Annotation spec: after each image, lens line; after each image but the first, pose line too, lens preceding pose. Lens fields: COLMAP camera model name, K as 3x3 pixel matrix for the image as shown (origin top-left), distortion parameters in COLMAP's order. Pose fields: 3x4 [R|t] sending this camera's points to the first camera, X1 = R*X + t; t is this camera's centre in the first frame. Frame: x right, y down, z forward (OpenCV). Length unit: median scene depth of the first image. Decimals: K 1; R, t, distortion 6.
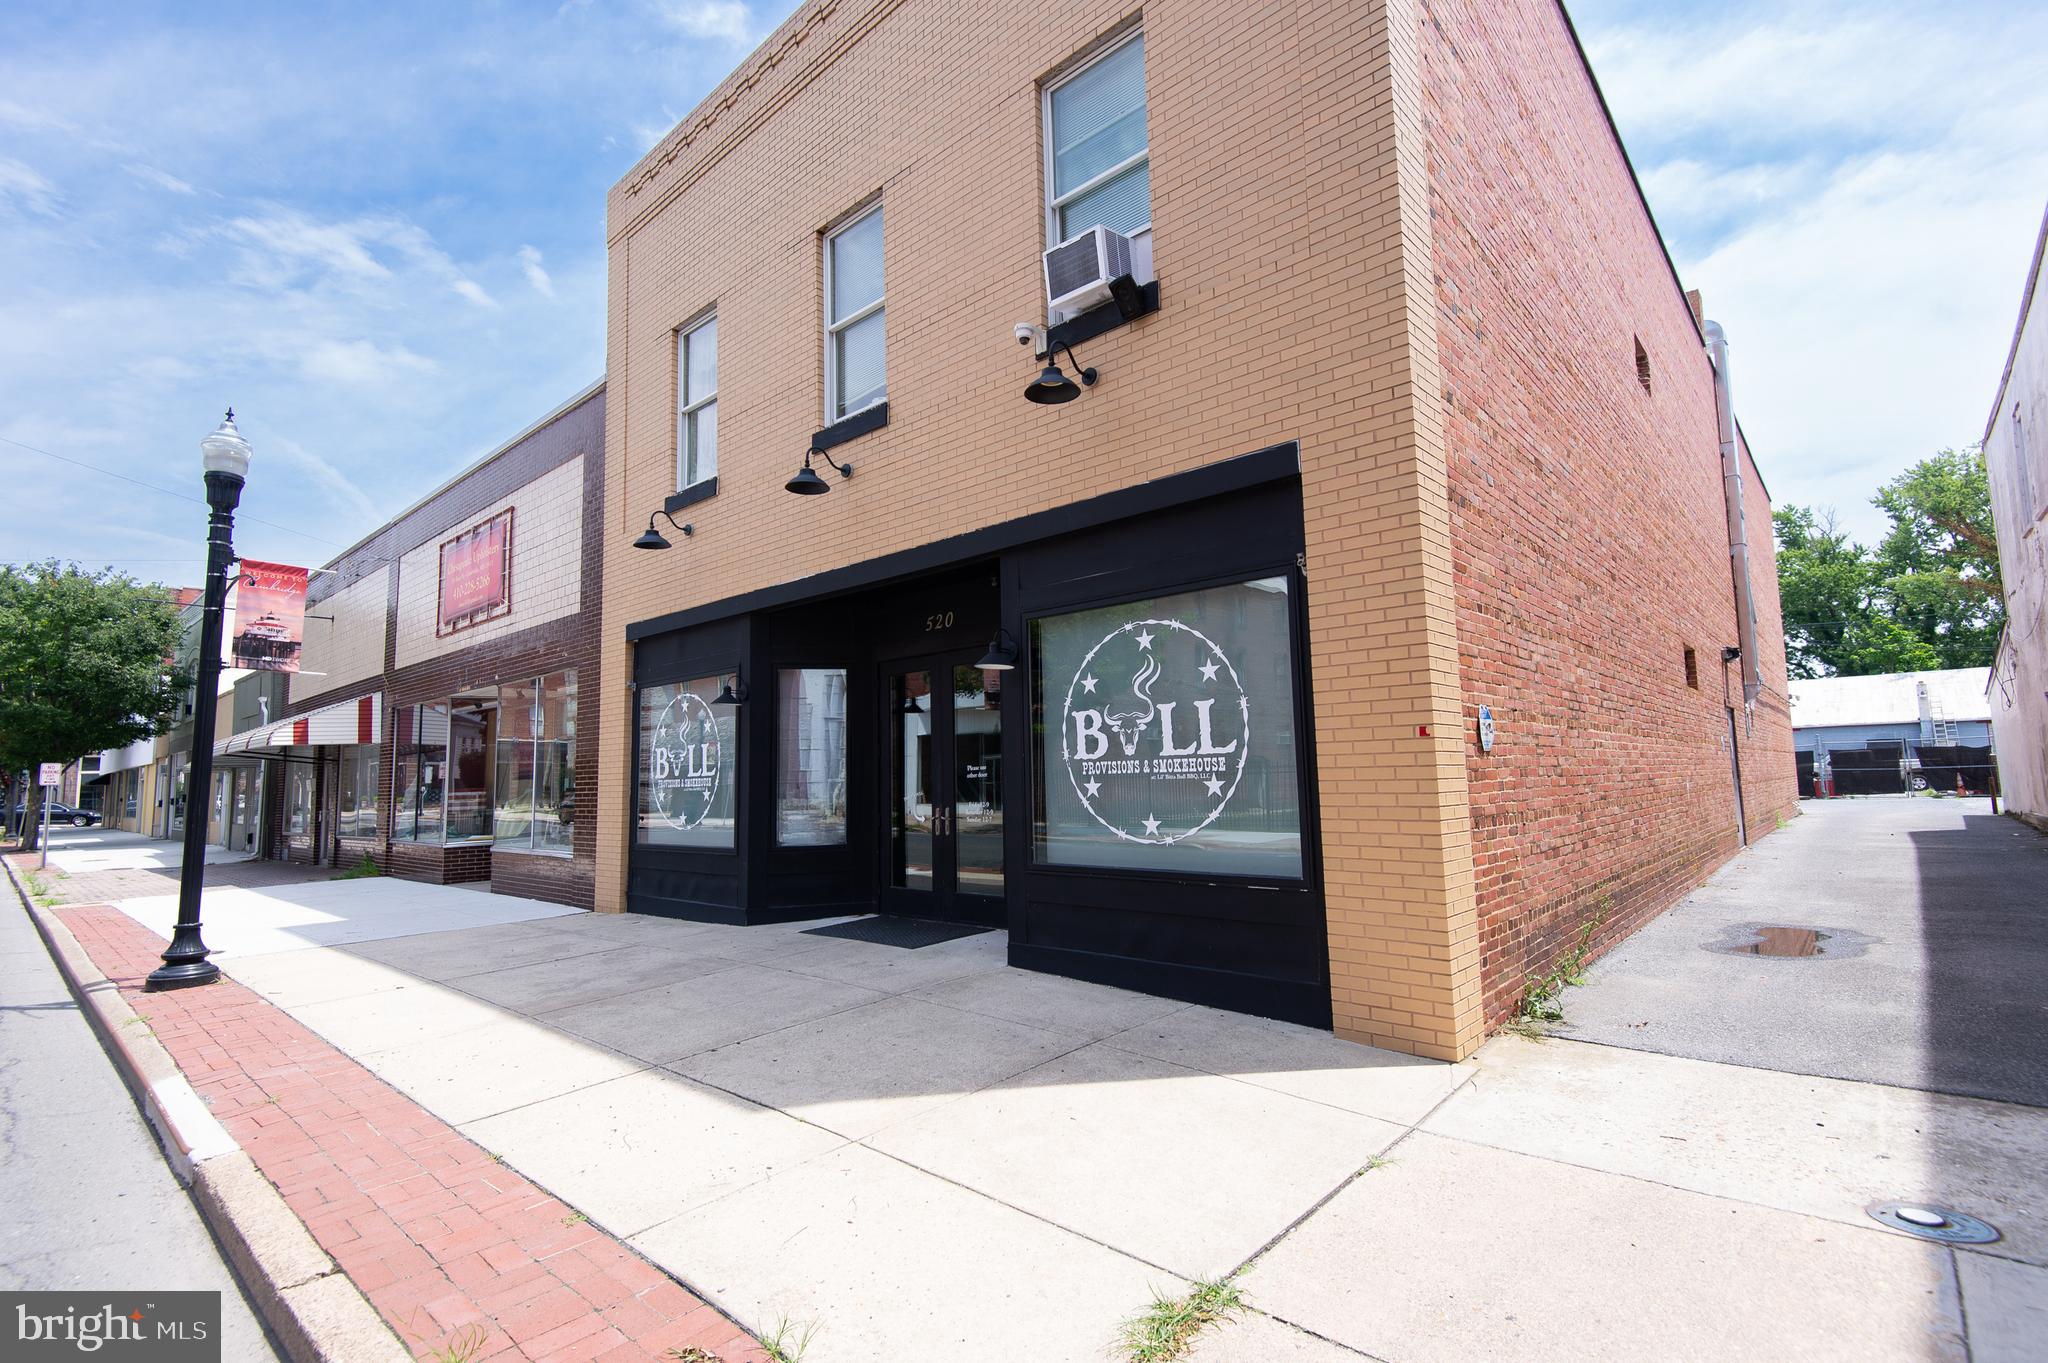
lens RADIAL K [[942.5, 0, 1022.4], [0, 942.5, 674.8], [0, 0, 1]] dist [0.021190, -0.006897]
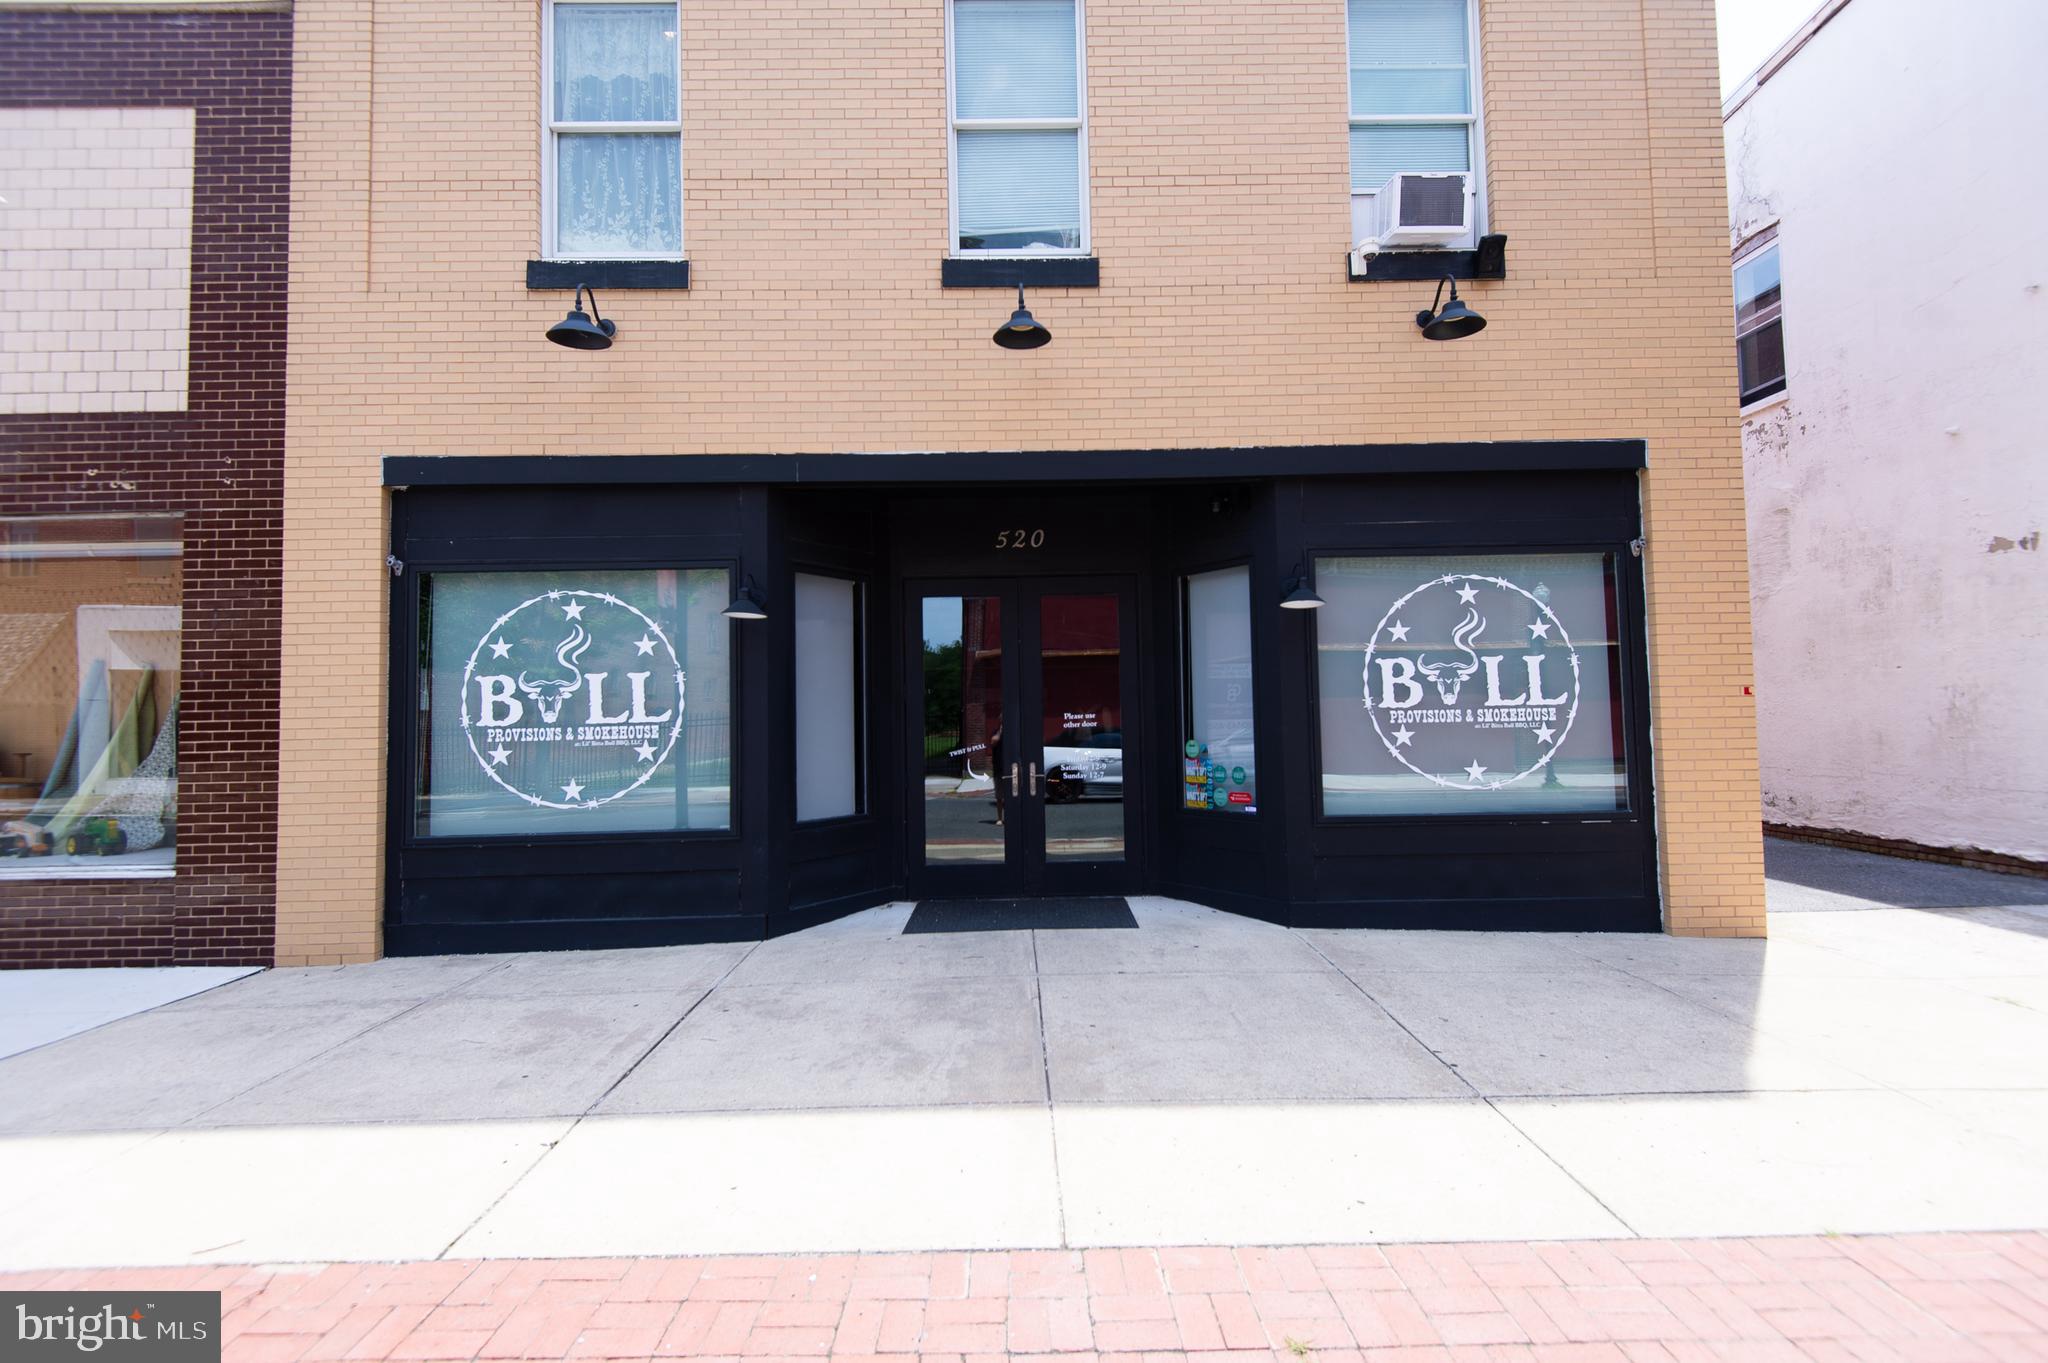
lens RADIAL K [[942.5, 0, 1021.2], [0, 942.5, 678.2], [0, 0, 1]] dist [0.021190, -0.006897]
pose [[0.728374, 0.046413, 0.683606, -0.902523], [-0.073905, 0.997204, 0.011040, 0.077416], [-0.681182, -0.058564, 0.729768, 0.550817]]
